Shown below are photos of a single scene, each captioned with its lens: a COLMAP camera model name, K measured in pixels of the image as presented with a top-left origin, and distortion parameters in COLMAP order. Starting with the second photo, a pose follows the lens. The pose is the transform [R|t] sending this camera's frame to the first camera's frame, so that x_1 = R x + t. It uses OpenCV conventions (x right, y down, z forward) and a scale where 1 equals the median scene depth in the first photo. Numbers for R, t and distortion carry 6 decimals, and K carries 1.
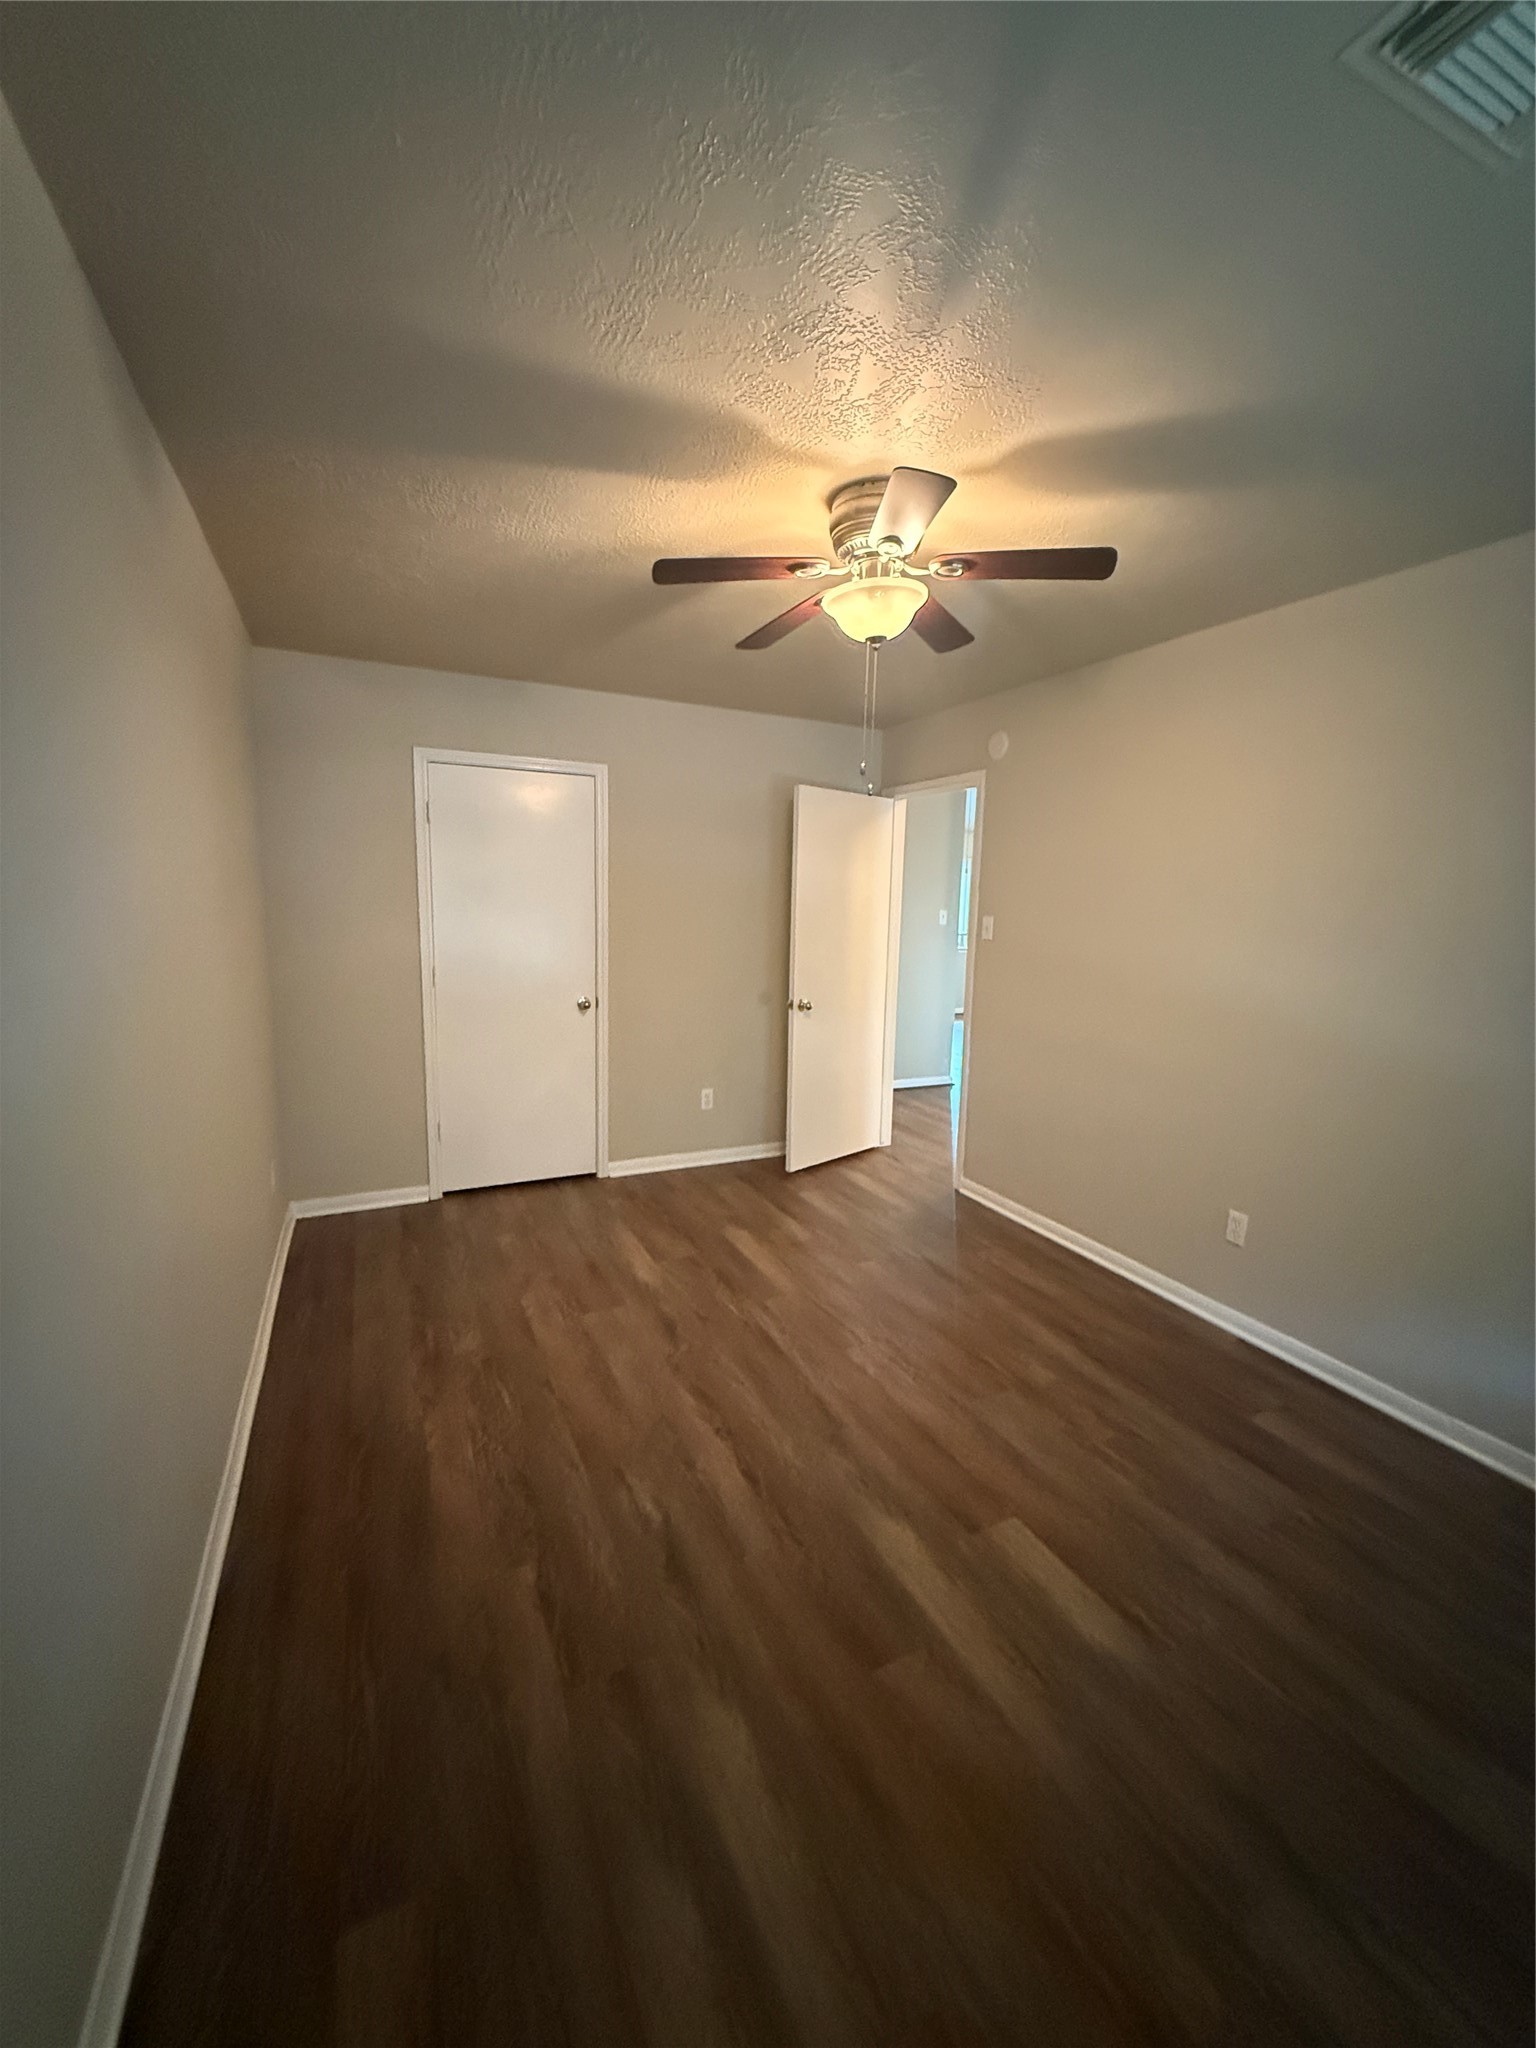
lens RADIAL K [[818.1, 0, 768.0], [0, 818.1, 1024.0], [0, 0, 1]] dist [0.002577, 0.000250]
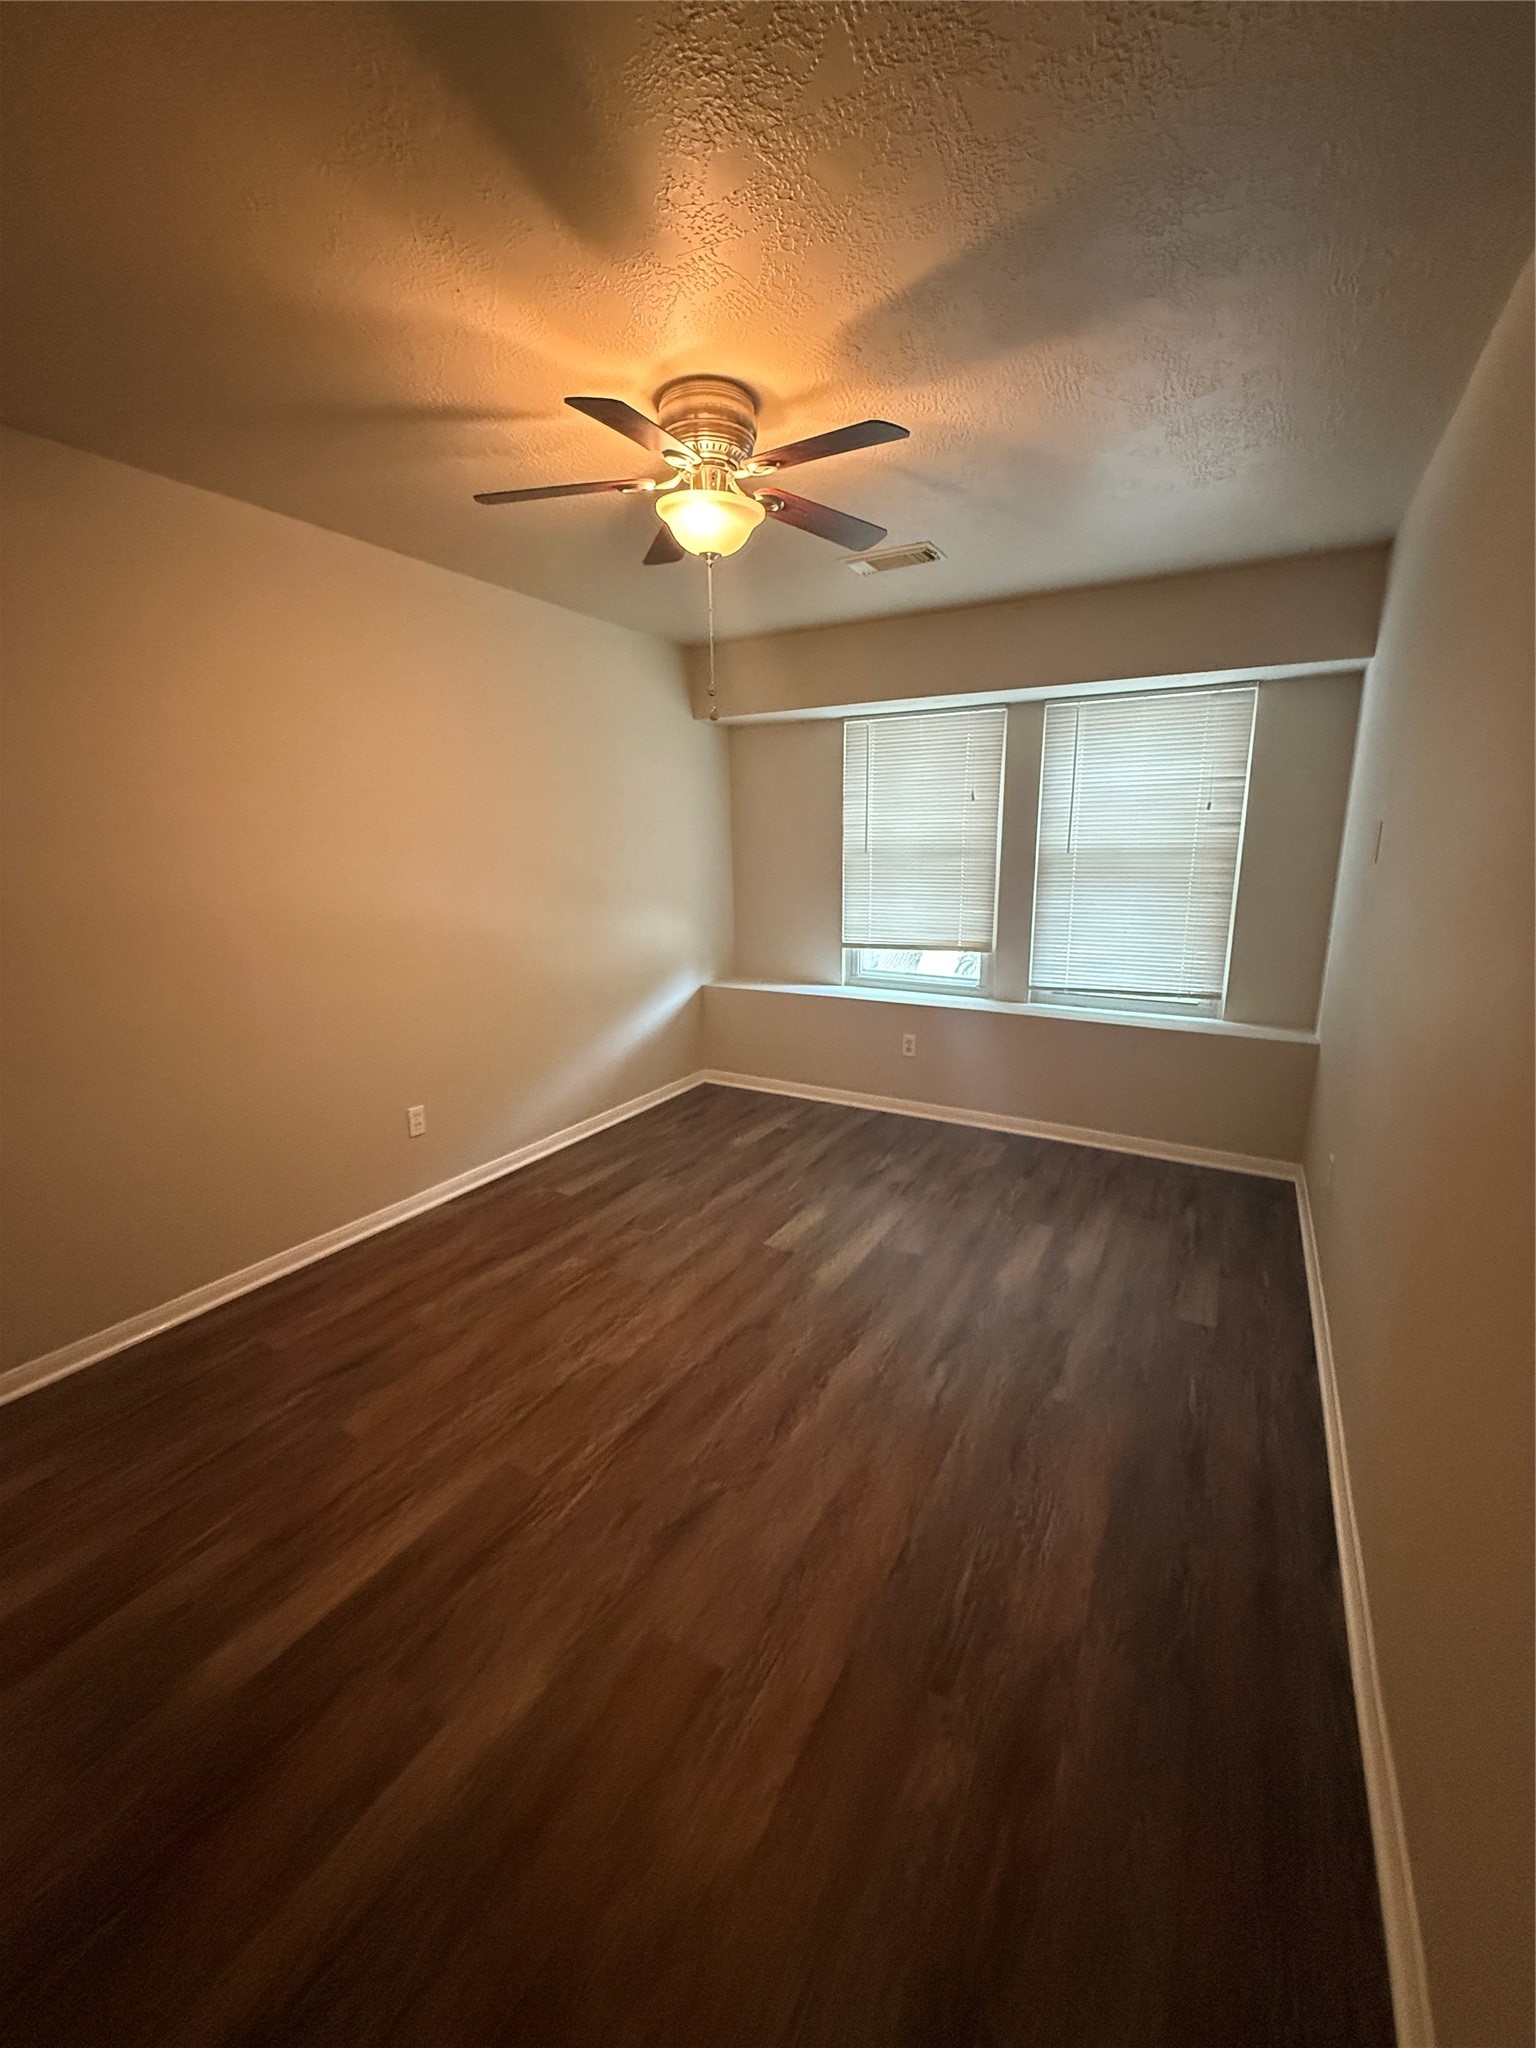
lens RADIAL K [[818.1, 0, 768.0], [0, 818.1, 1024.0], [0, 0, 1]] dist [0.002577, 0.000250]
pose [[-0.560646, -0.209520, 0.801110, -0.615016], [0.120294, 0.936588, 0.329139, -0.200967], [-0.819271, 0.280899, -0.499890, 1.219752]]
